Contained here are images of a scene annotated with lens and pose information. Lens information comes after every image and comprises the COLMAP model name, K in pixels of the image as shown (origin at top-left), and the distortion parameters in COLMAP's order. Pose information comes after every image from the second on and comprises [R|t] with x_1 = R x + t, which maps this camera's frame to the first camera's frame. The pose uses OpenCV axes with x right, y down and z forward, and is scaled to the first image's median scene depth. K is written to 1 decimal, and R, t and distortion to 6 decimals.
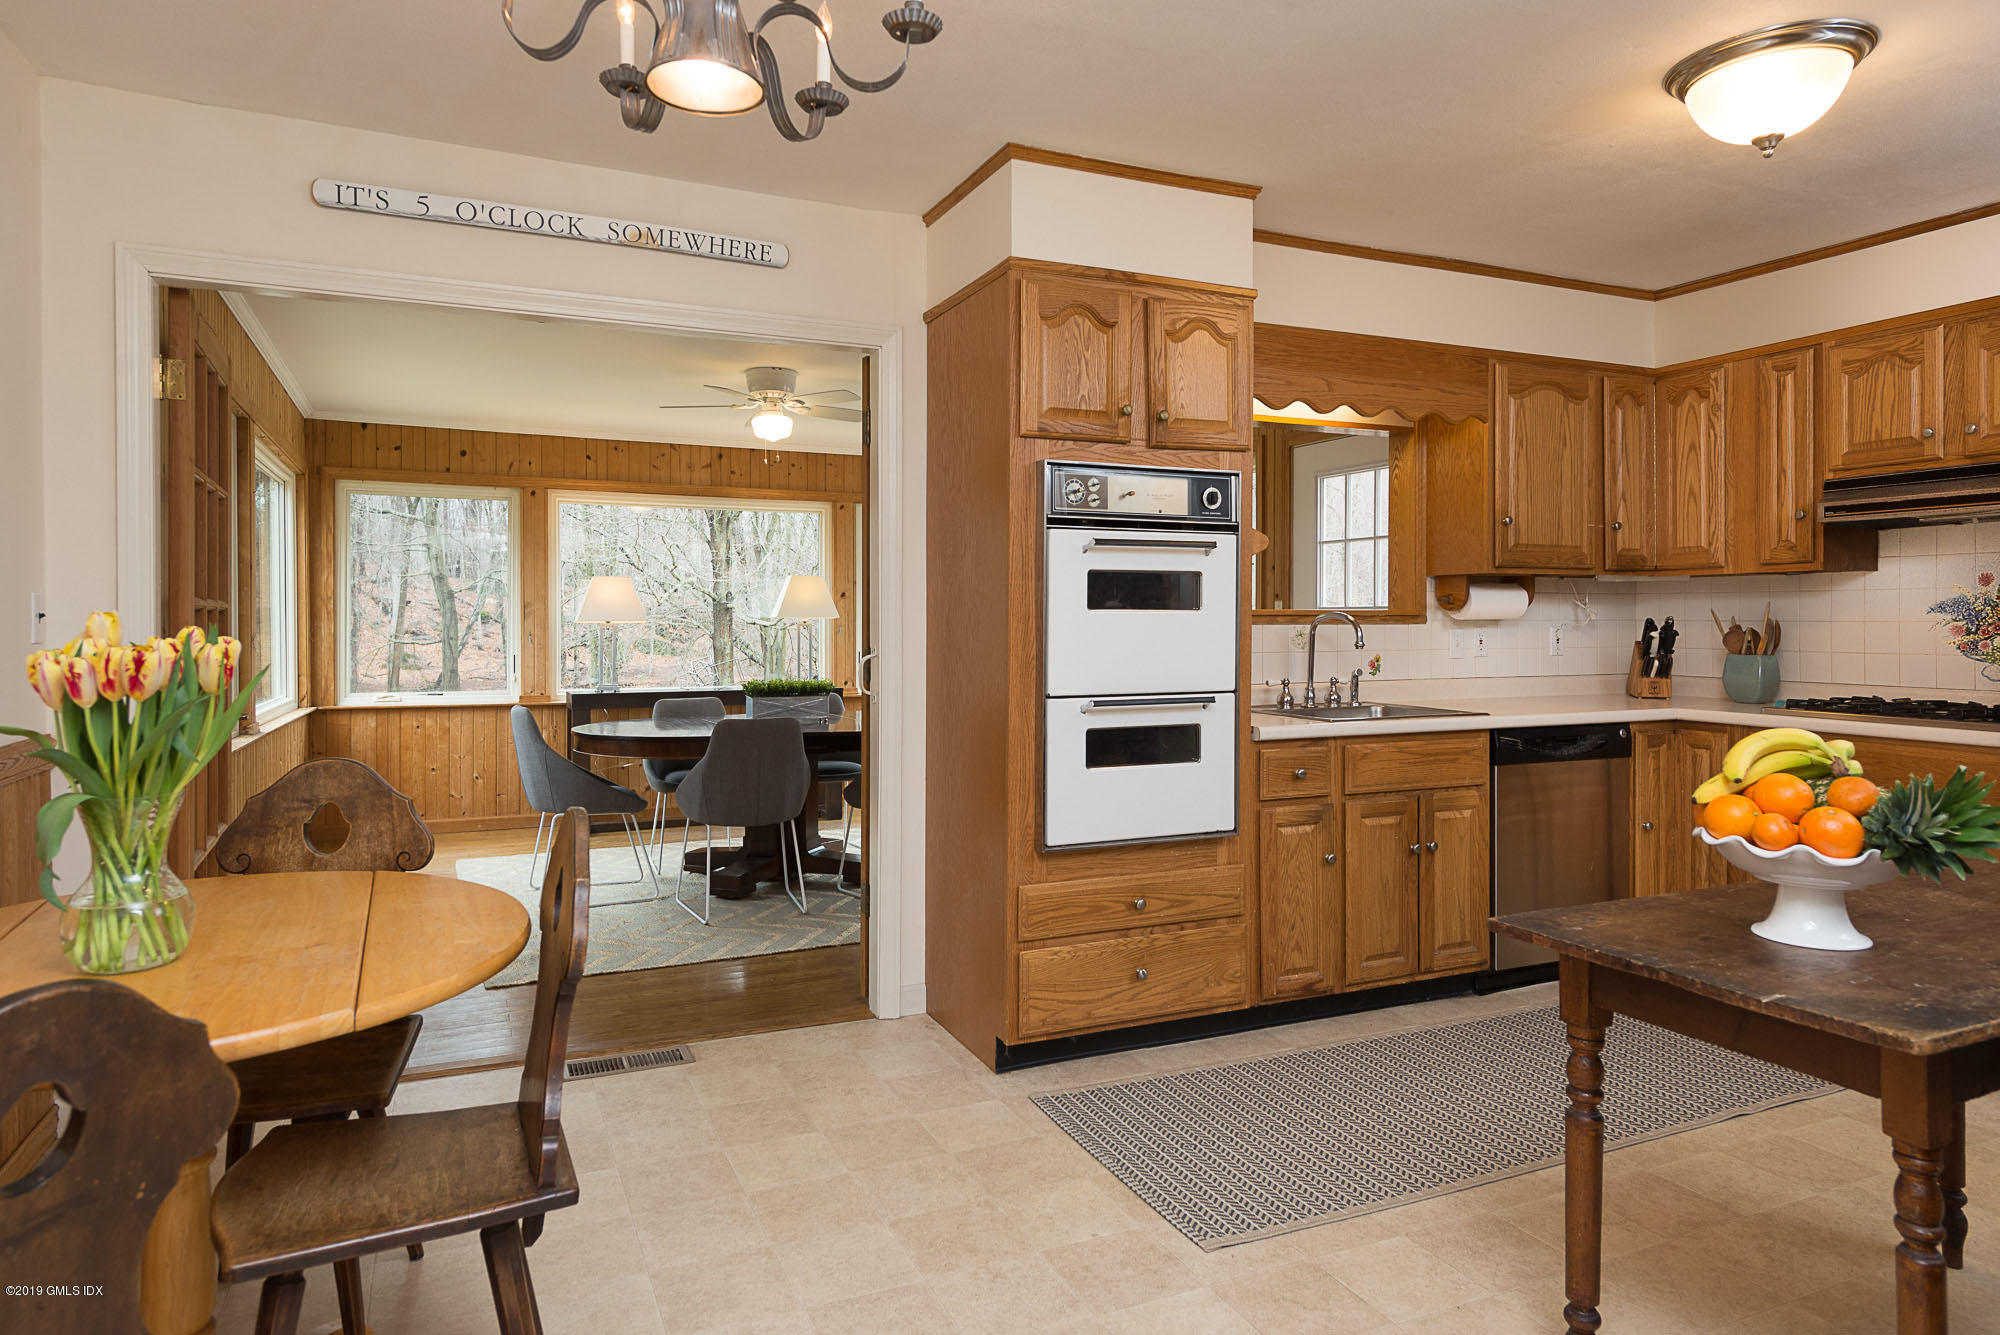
lens RADIAL K [[1164.9, 0, 966.5], [0, 1164.9, 617.8], [0, 0, 1]] dist [-0.001548, -0.003671]
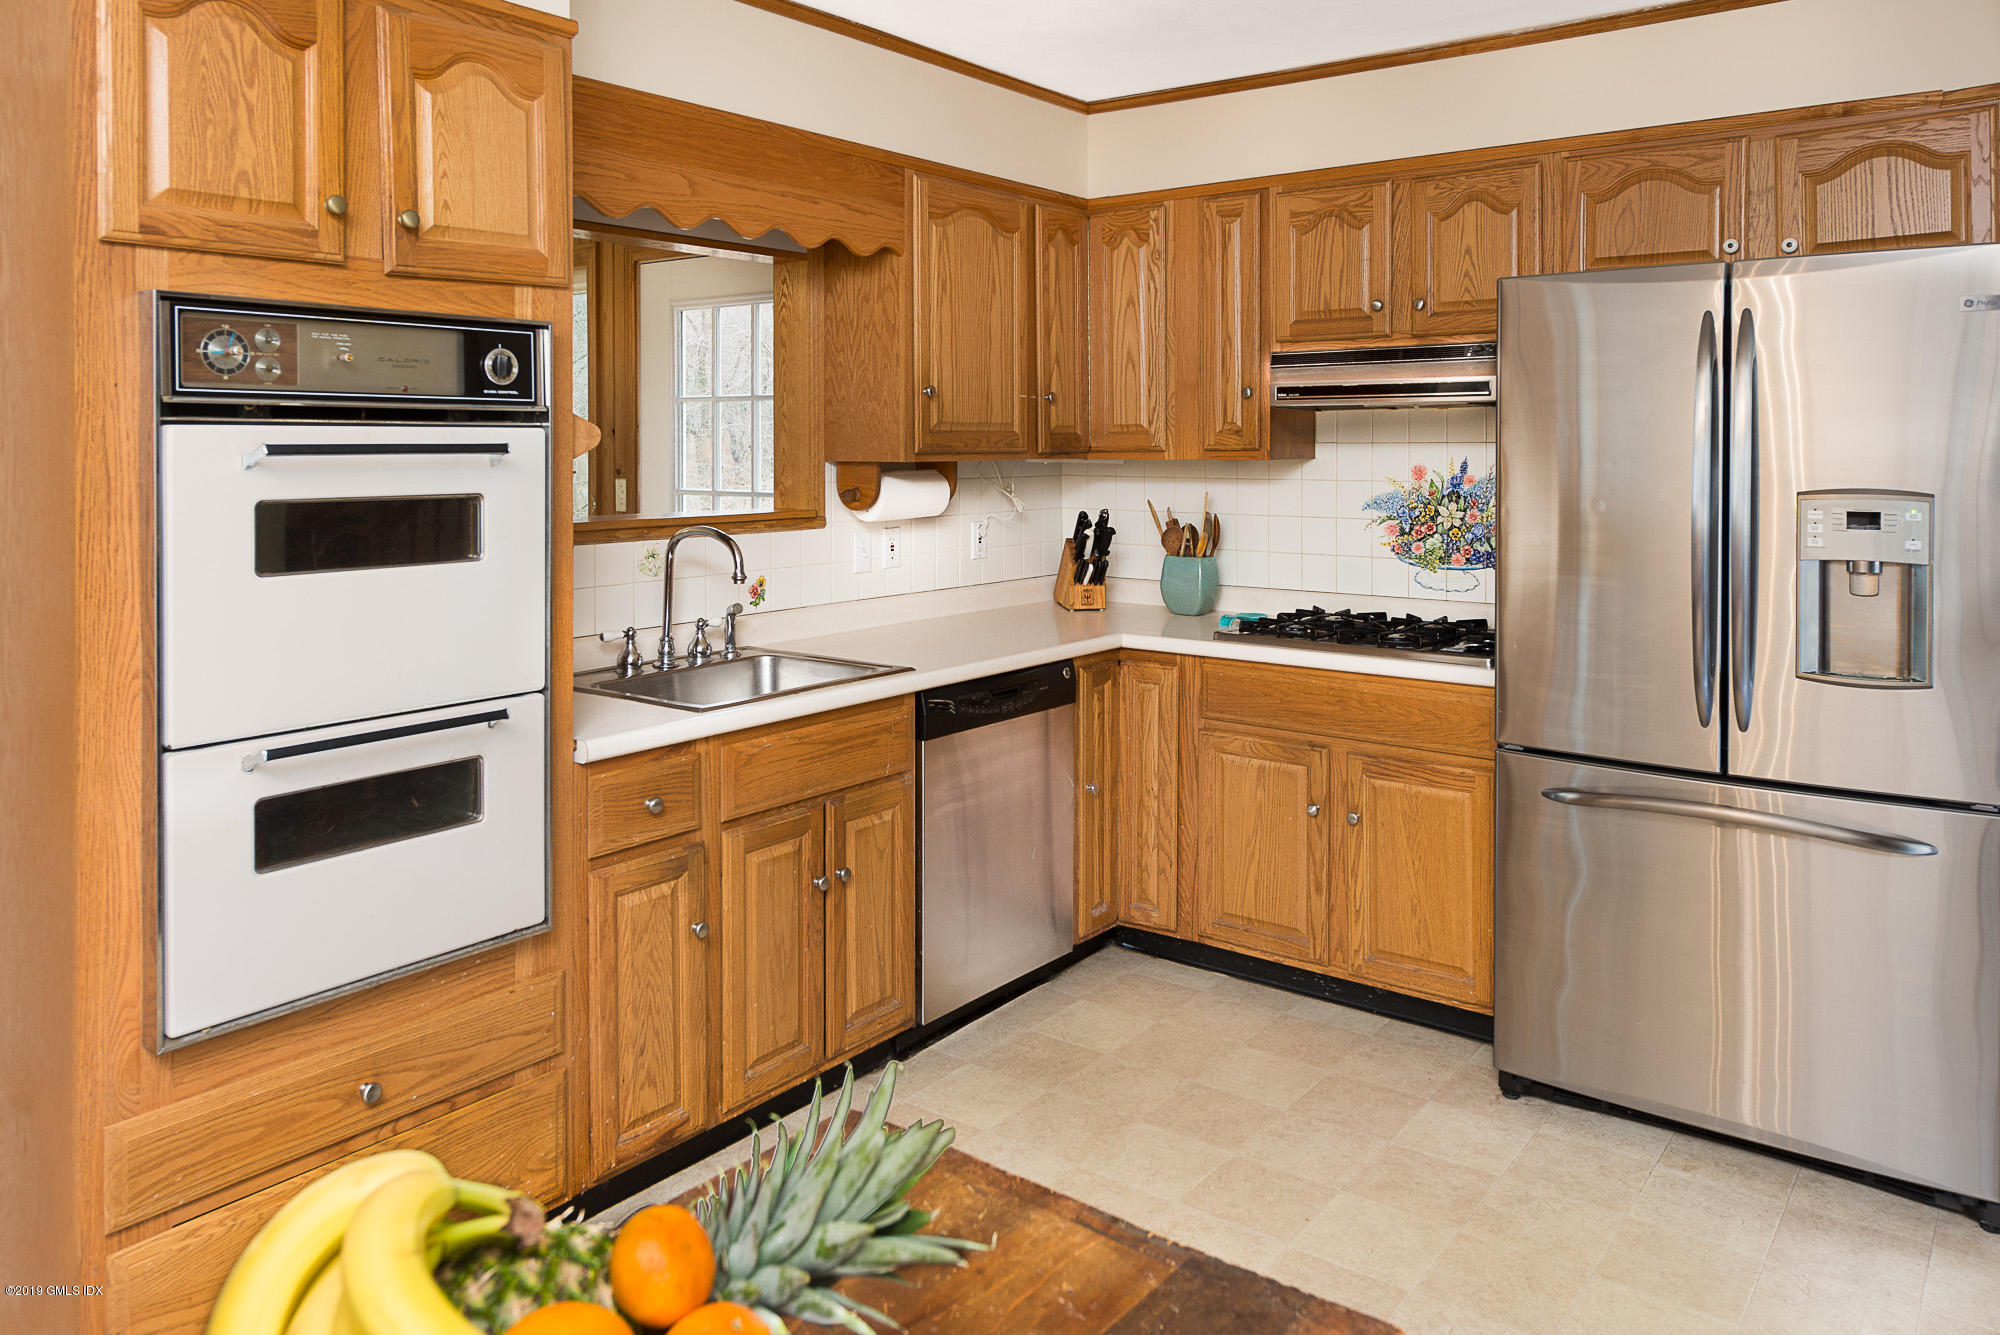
lens RADIAL K [[1419.8, 0, 993.8], [0, 1419.8, 471.5], [0, 0, 1]] dist [0.004521, 0.000983]
pose [[0.869949, -0.008702, 0.493065, 0.058491], [0.000737, 0.999866, 0.016347, -0.048768], [-0.493141, -0.013858, 0.869839, 0.203796]]
